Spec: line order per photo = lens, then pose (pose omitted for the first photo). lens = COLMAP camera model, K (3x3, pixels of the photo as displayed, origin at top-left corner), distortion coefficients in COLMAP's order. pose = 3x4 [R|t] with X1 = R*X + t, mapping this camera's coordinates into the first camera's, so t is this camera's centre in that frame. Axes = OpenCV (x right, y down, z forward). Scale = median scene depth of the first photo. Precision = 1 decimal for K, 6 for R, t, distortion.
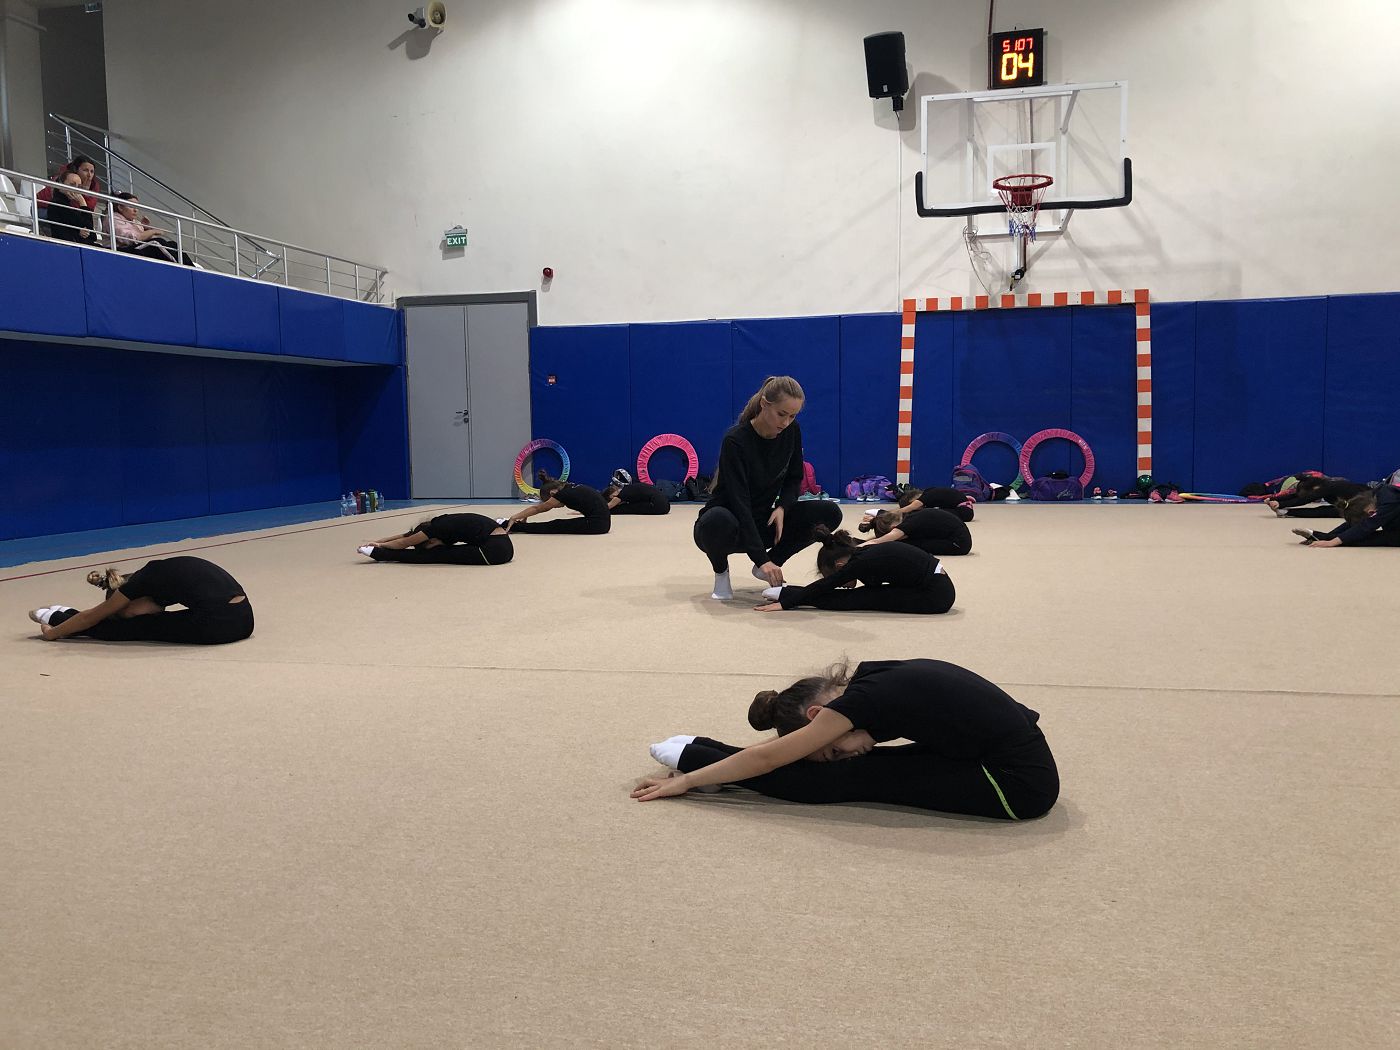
lens RADIAL K [[1142.2, 0, 692.2], [0, 1142.2, 521.6], [0, 0, 1]] dist [0.033824, -0.048088]
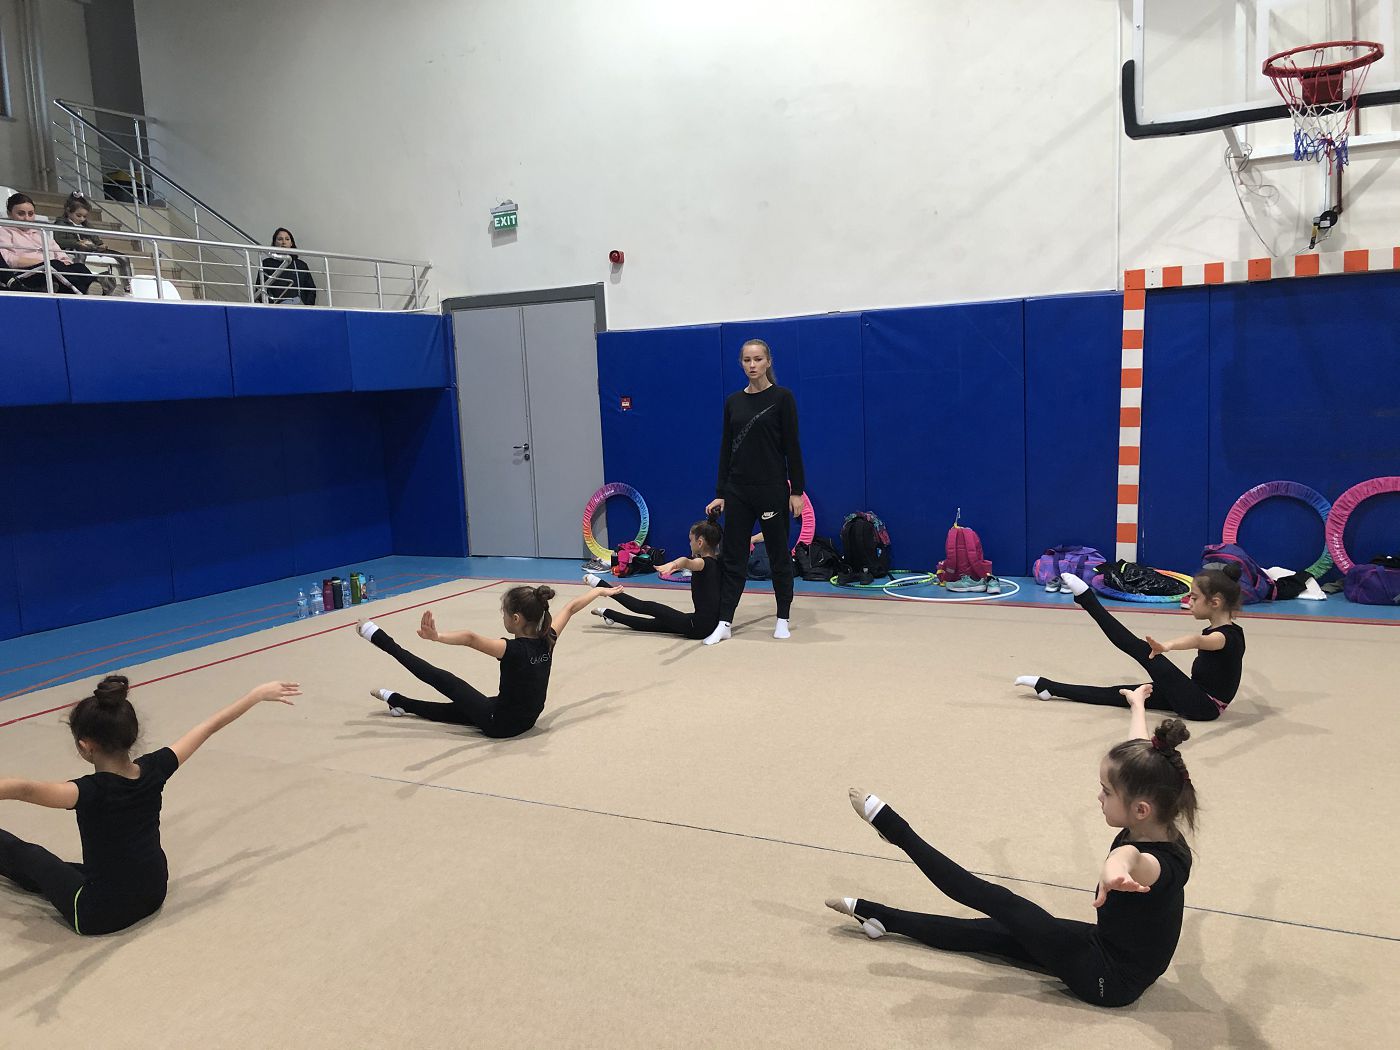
lens RADIAL K [[1149.9, 0, 685.3], [0, 1149.9, 519.3], [0, 0, 1]] dist [0.009358, 0.012801]
pose [[0.966528, -0.002023, -0.256552, 0.115835], [0.013443, 0.998995, 0.042767, -0.089735], [0.256208, -0.044784, 0.965584, 0.326378]]
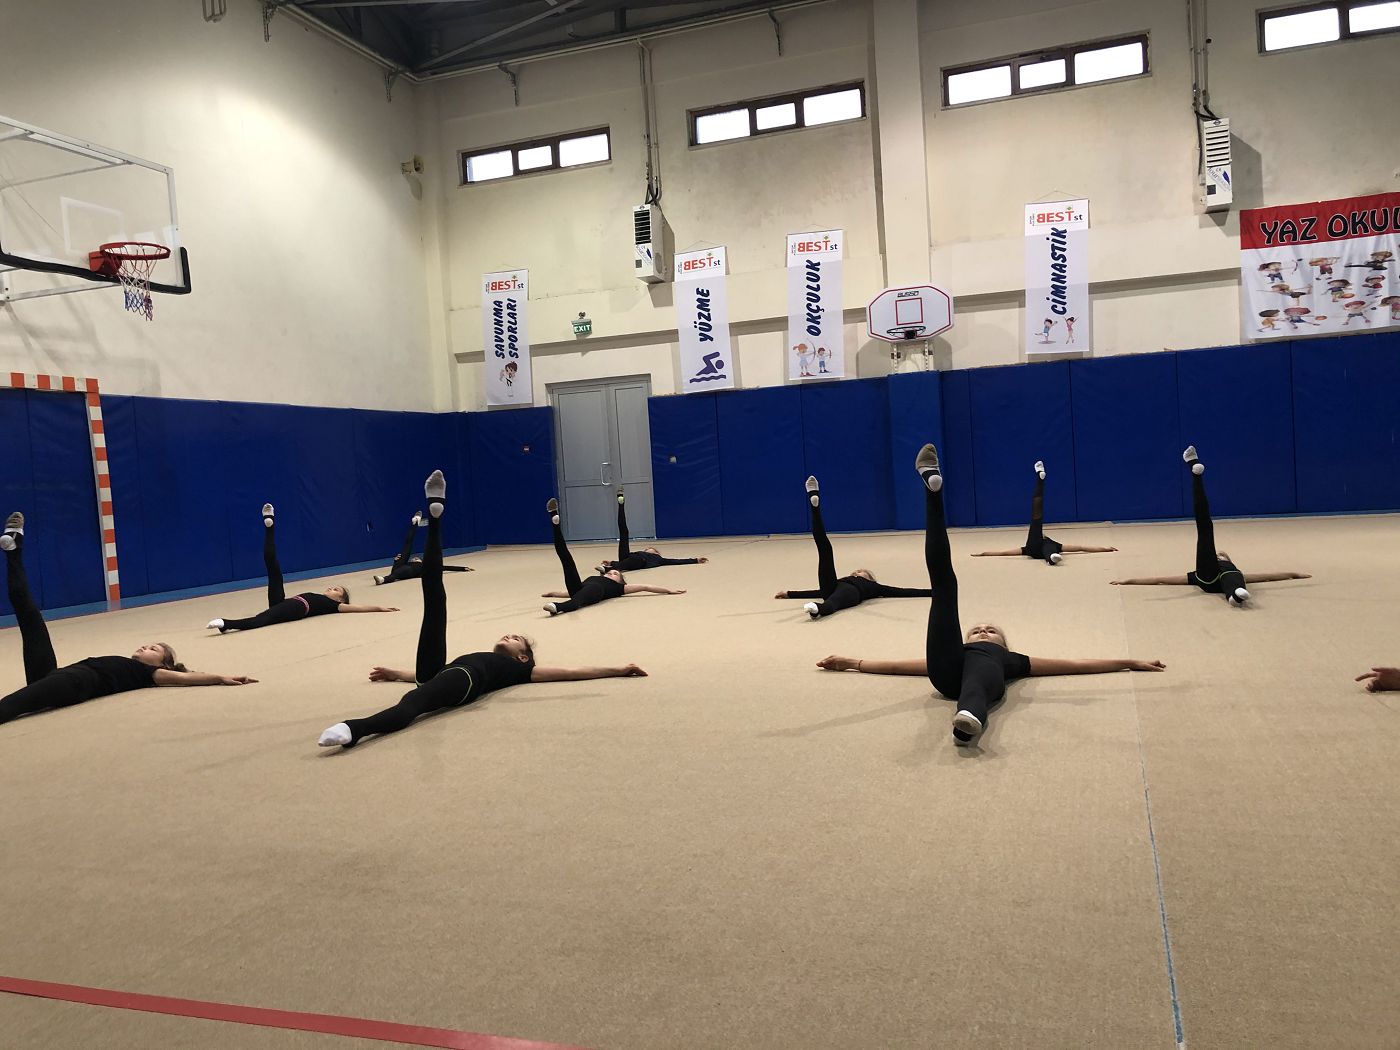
lens RADIAL K [[1143.9, 0, 682.7], [0, 1143.9, 523.1], [0, 0, 1]] dist [0.057285, -0.063773]
pose [[0.116568, -0.029053, 0.992758, -0.478044], [0.138358, 0.990300, 0.012735, -0.030439], [-0.983498, 0.135872, 0.119457, 0.418965]]
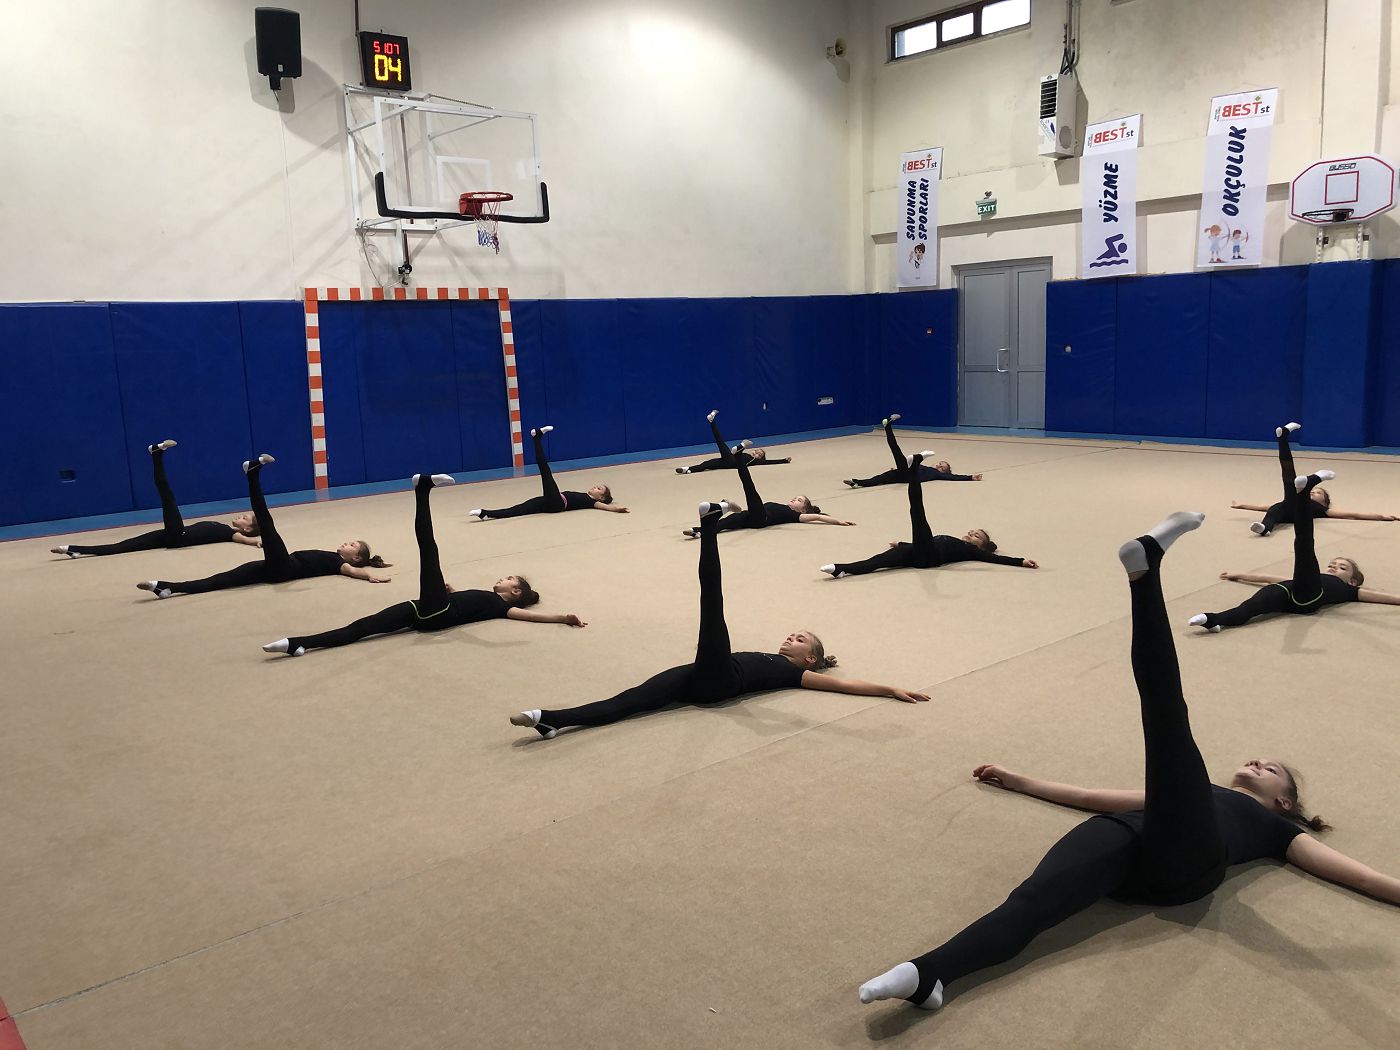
lens RADIAL K [[1149.6, 0, 689.8], [0, 1149.6, 526.4], [0, 0, 1]] dist [0.006465, 0.017298]
pose [[0.595985, -0.137390, 0.791155, -0.437360], [0.092065, 0.990448, 0.102645, -0.063767], [-0.797700, 0.011662, 0.602941, 0.146736]]
